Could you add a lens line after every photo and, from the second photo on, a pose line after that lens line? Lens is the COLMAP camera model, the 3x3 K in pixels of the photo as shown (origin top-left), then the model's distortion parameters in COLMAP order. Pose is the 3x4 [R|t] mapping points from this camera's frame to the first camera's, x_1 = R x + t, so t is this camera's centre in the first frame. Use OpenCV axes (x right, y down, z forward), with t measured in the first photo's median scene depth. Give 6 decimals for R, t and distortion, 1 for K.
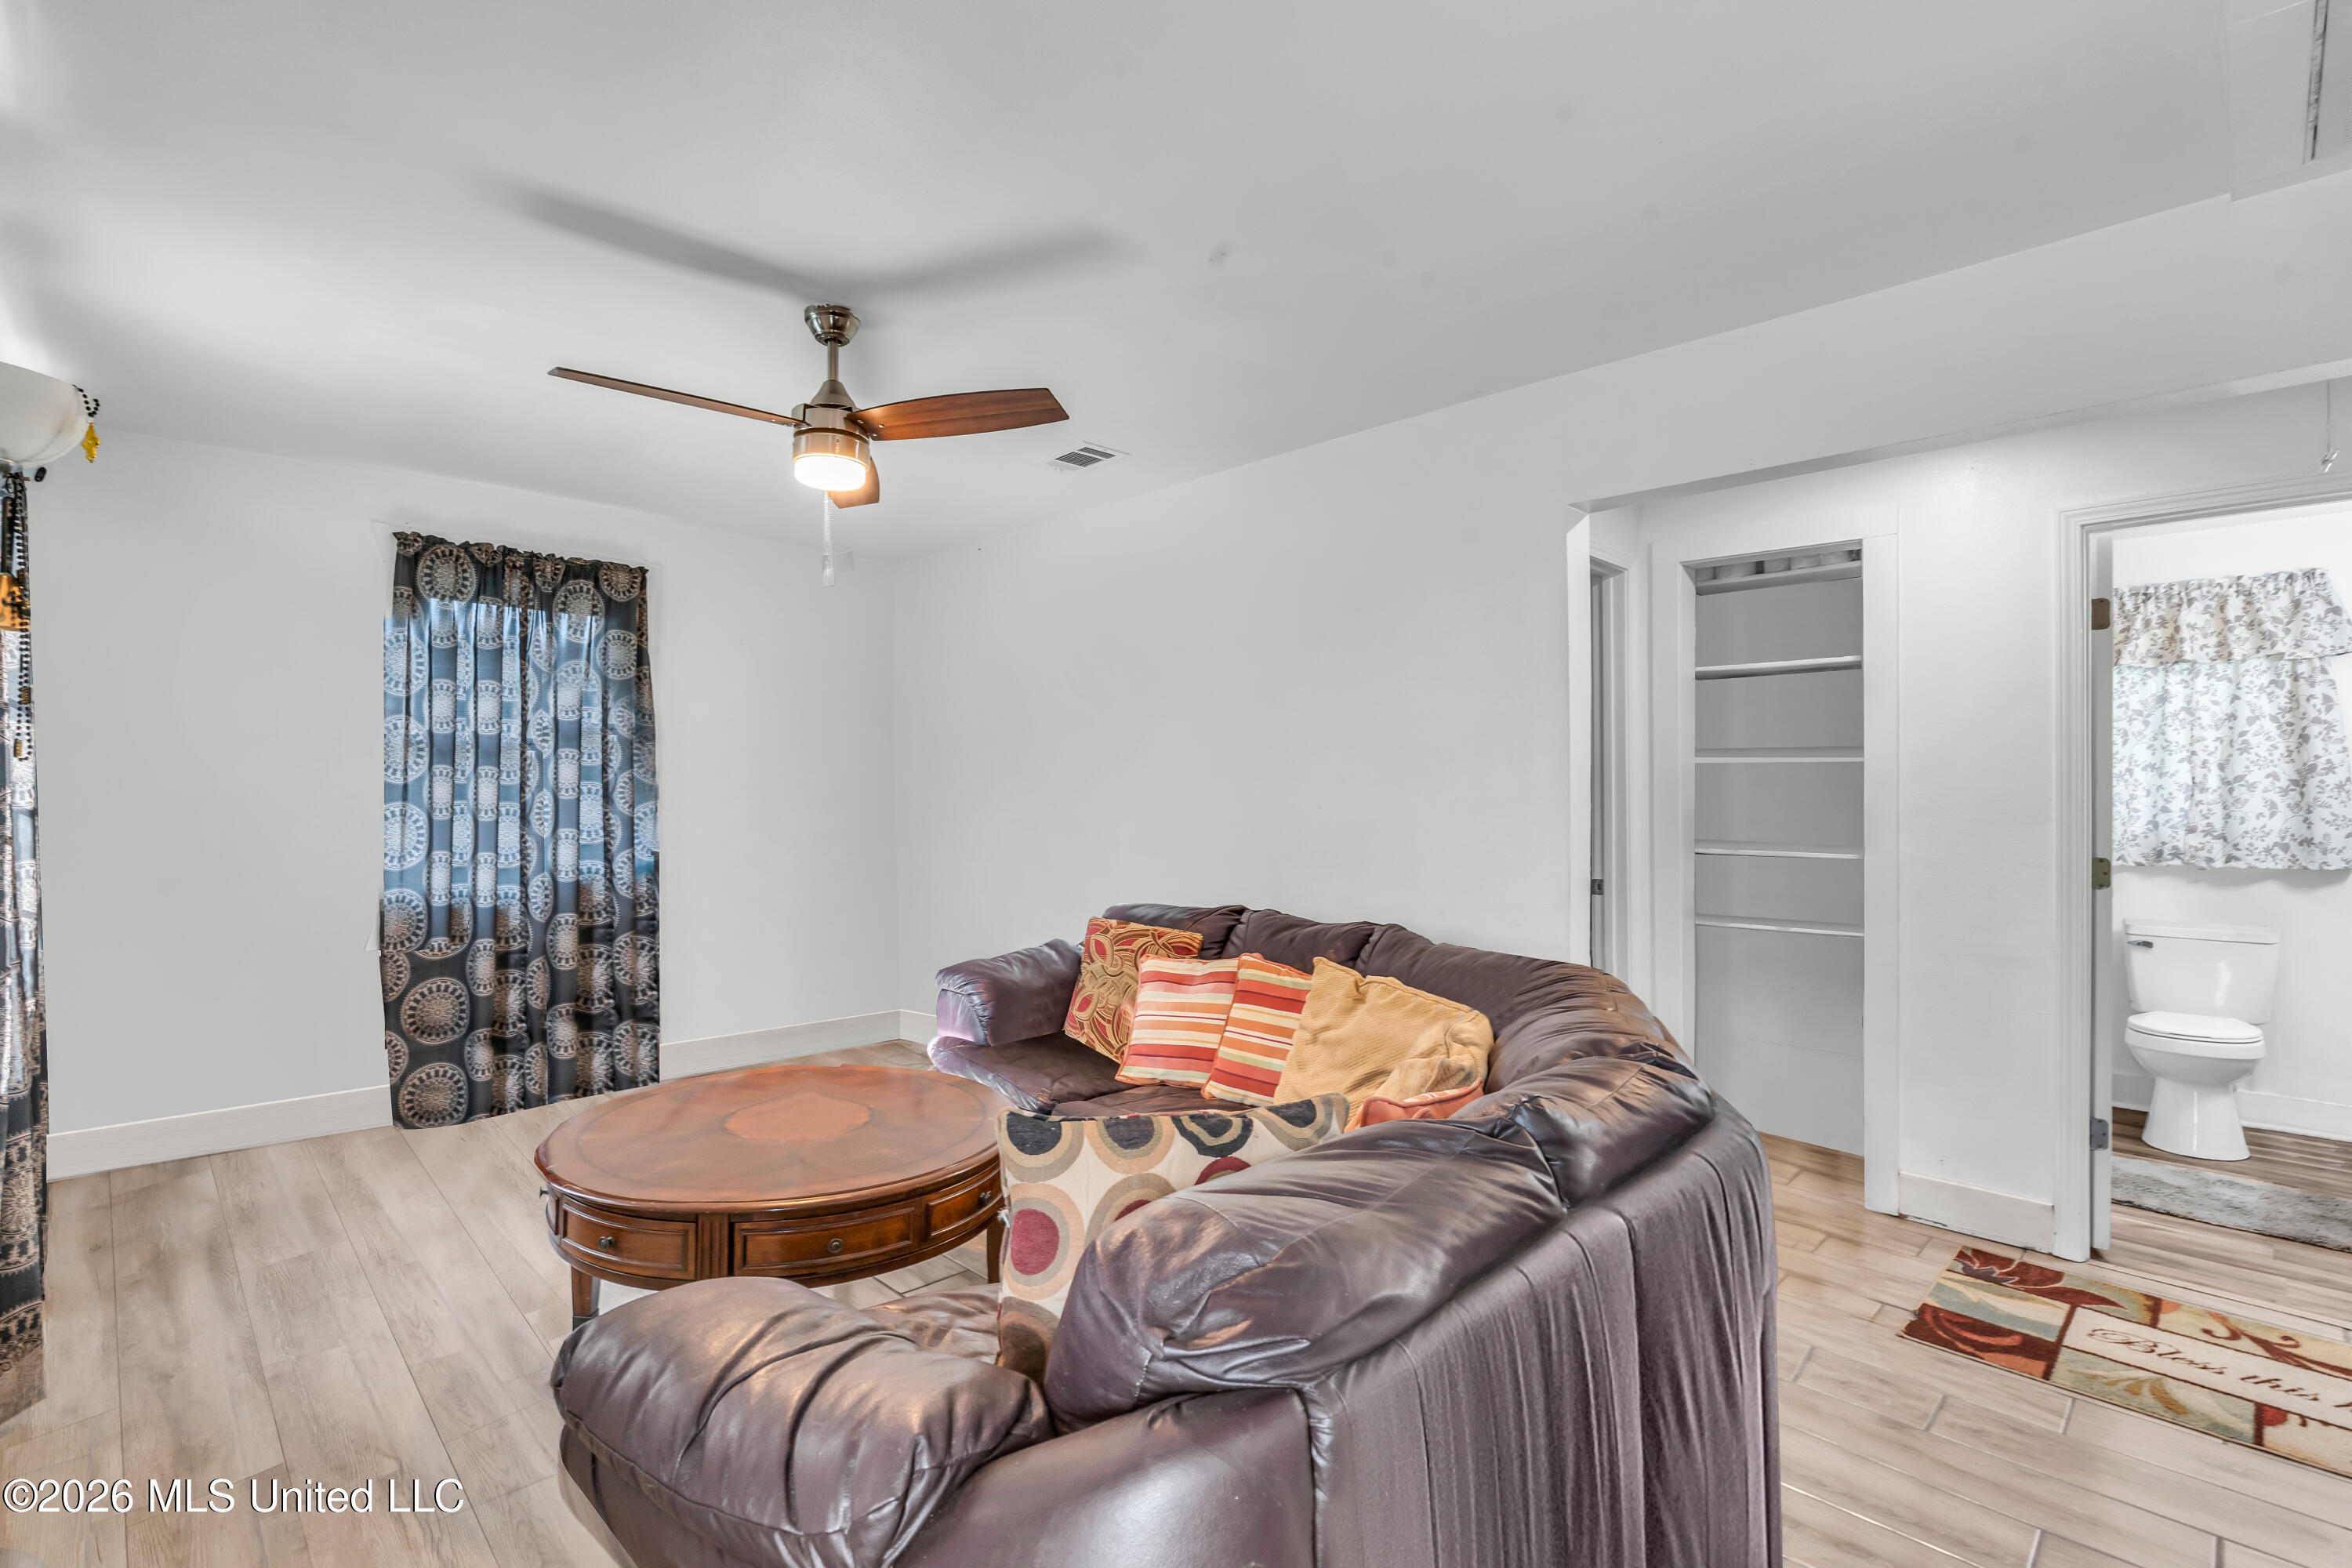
lens RADIAL K [[1092.9, 0, 1088.8], [0, 1092.9, 787.4], [0, 0, 1]] dist [-0.002610, -0.000671]
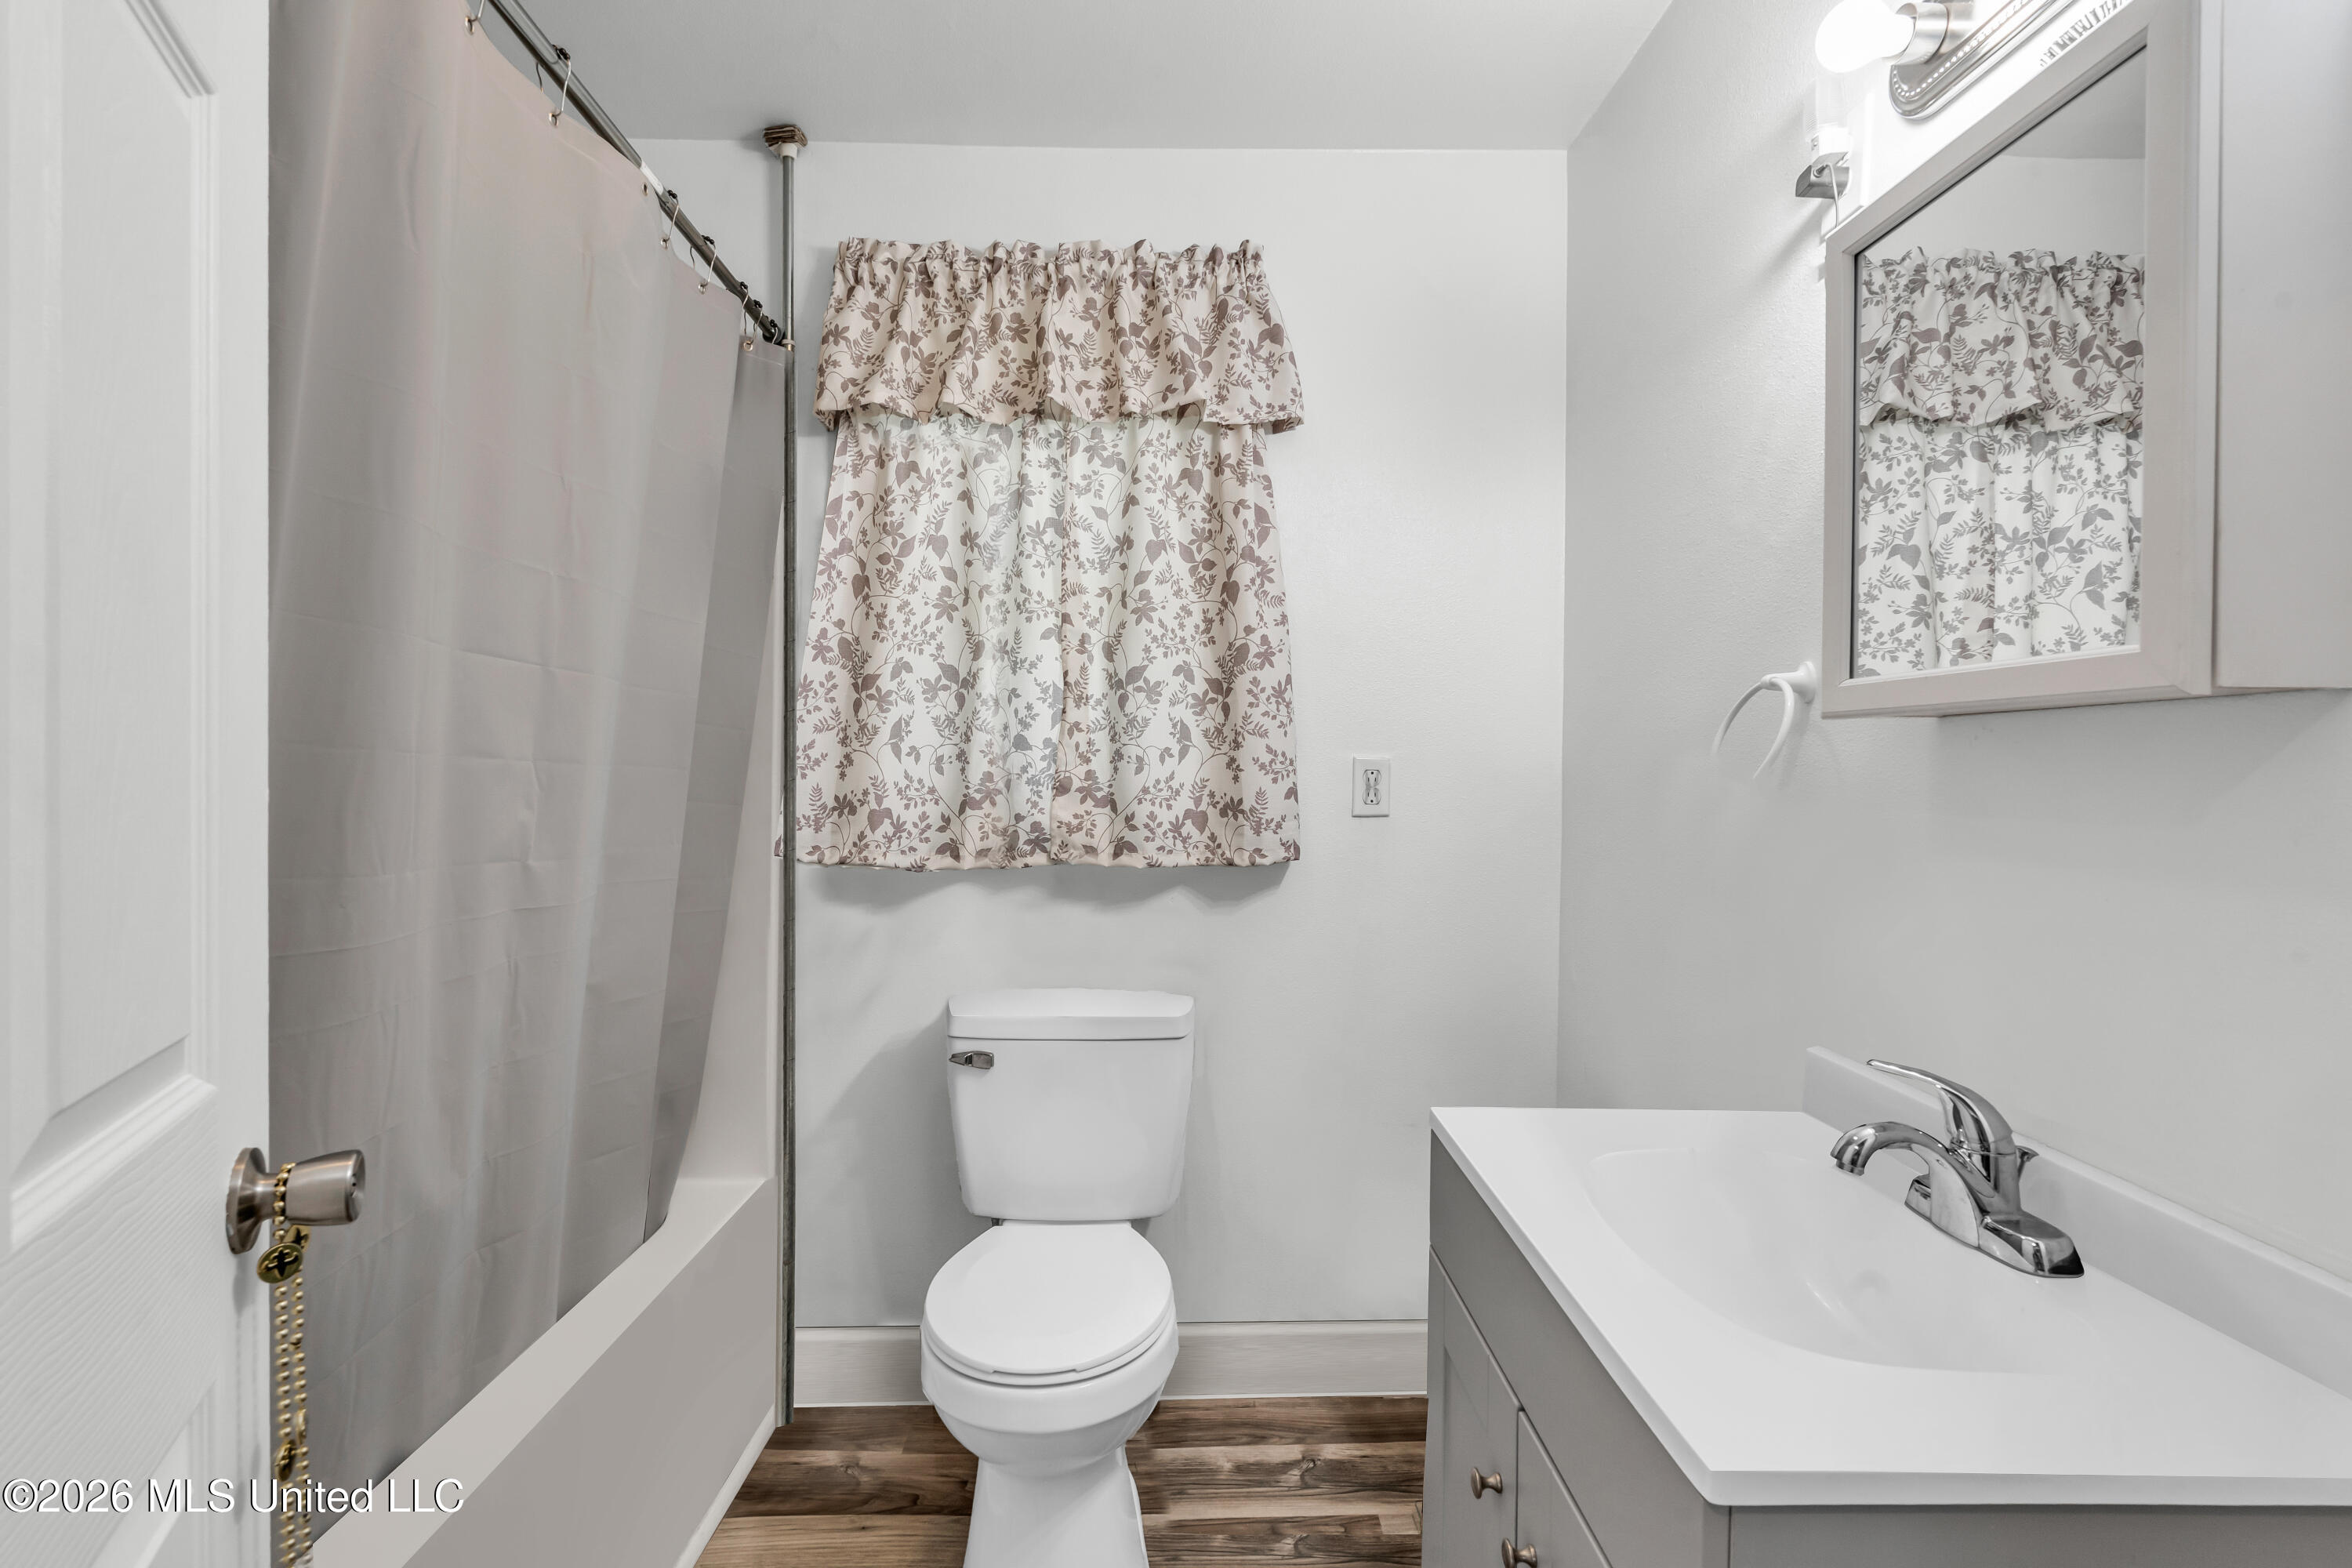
lens RADIAL K [[1088.3, 0, 1169.5], [0, 1088.3, 775.5], [0, 0, 1]] dist [-0.001662, -0.000198]
pose [[0.664128, -0.006586, 0.747589, 0.719819], [-0.005268, 0.999895, 0.013488, 0.028549], [-0.747600, -0.012896, 0.664024, 0.681044]]
